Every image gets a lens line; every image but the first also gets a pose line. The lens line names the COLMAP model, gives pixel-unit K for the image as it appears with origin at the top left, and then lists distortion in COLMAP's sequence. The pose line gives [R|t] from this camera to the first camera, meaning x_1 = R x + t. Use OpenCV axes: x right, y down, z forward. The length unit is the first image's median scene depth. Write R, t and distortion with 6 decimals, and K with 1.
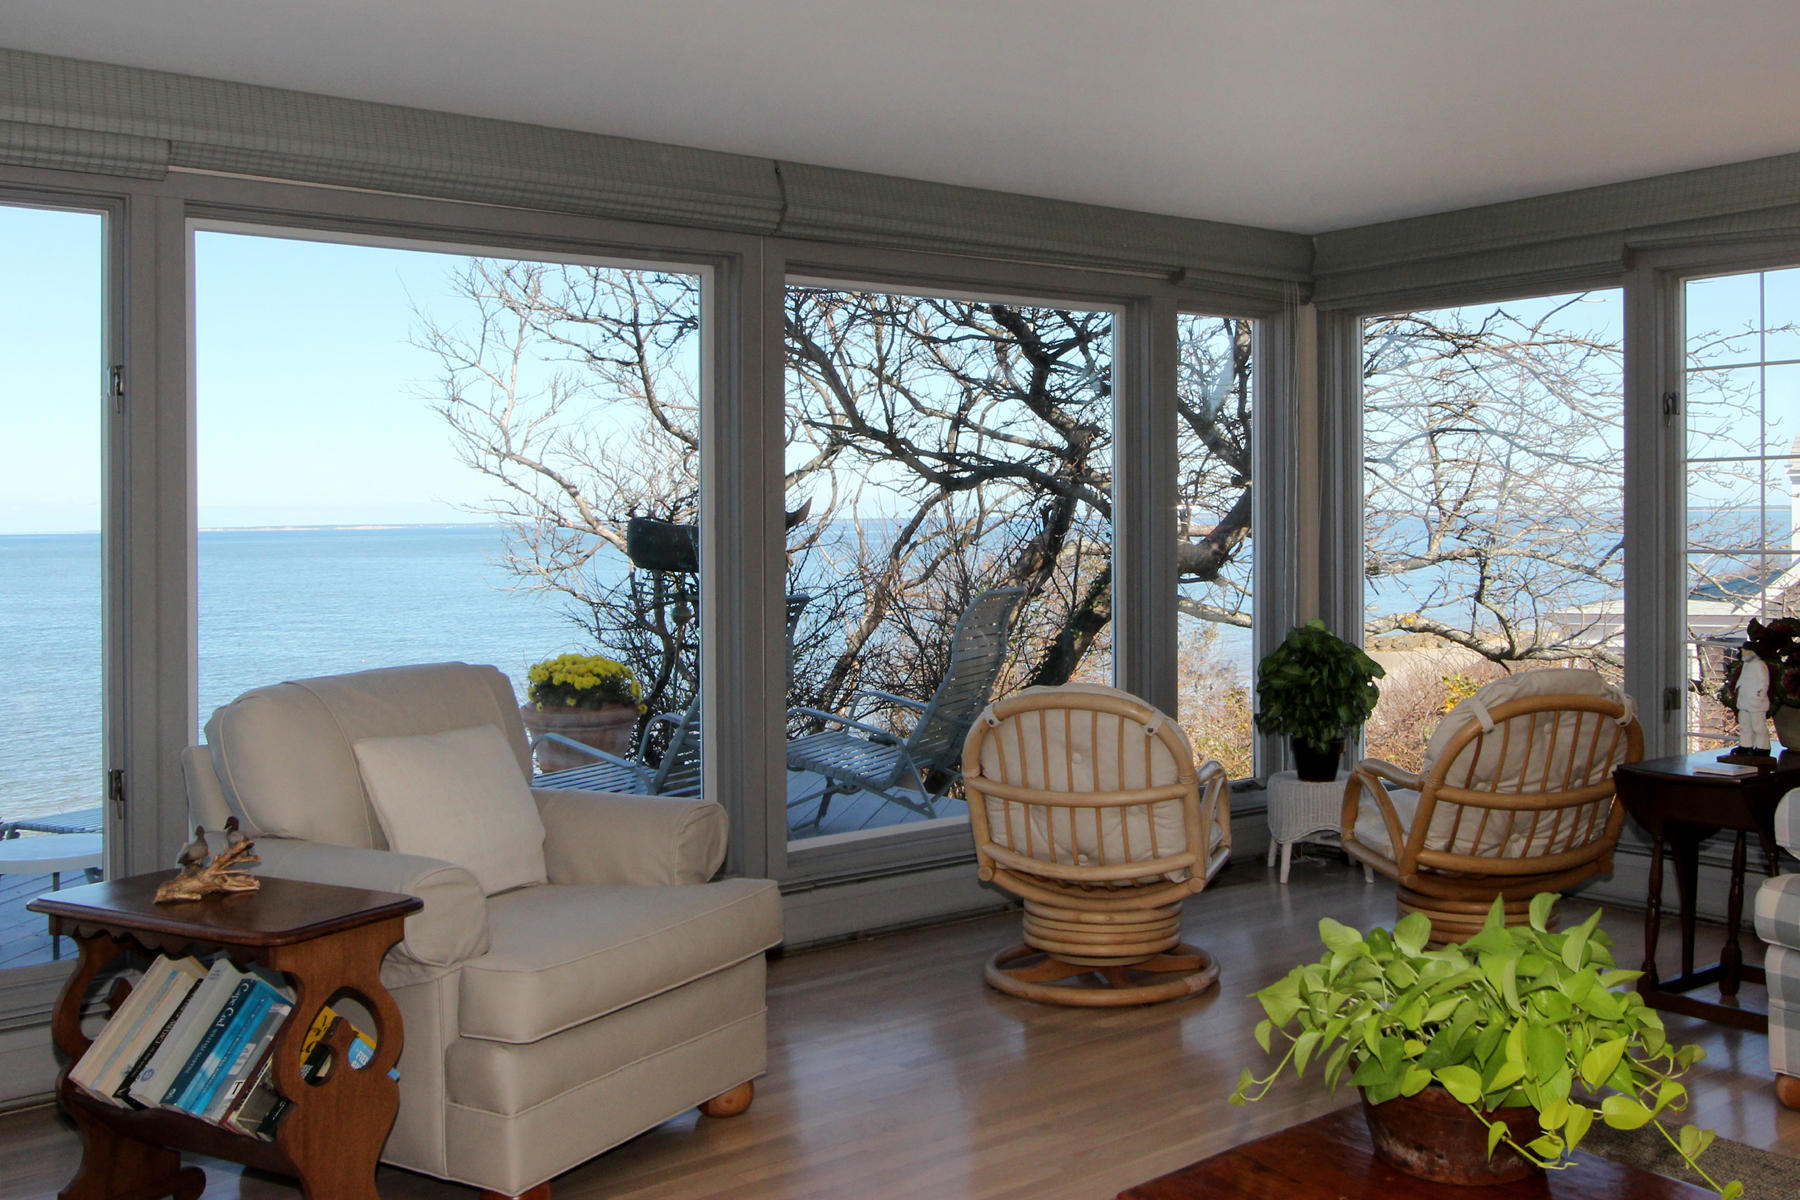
lens RADIAL K [[1685.8, 0, 900.6], [0, 1685.8, 522.9], [0, 0, 1]] dist [0.006768, 0.009836]
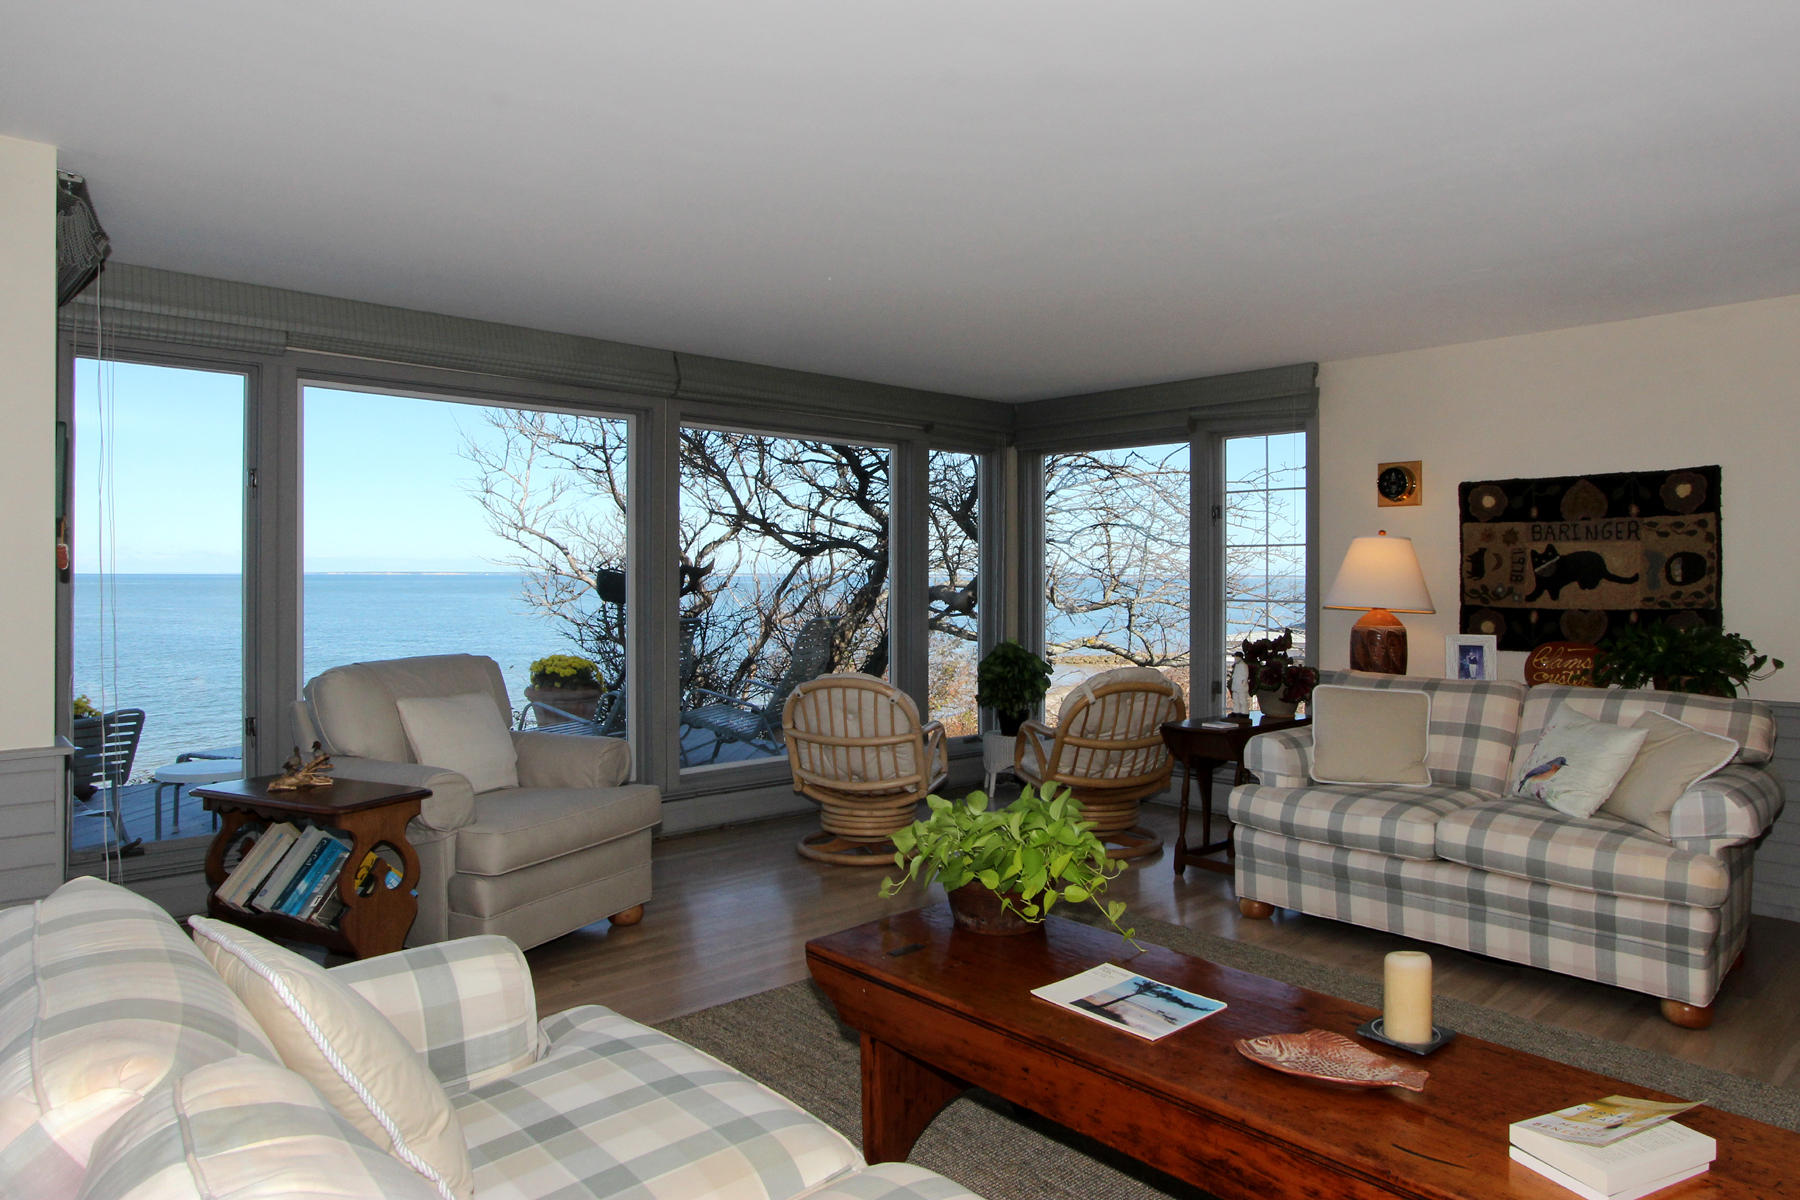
lens RADIAL K [[1122.4, 0, 900.0], [0, 1122.4, 600.0], [0, 0, 1]] dist [0.002950, 0.000866]
pose [[0.997283, 0.015679, 0.071977, 0.068062], [-0.017042, 0.999686, 0.018373, 0.002037], [-0.071666, -0.019550, 0.997237, -0.104403]]
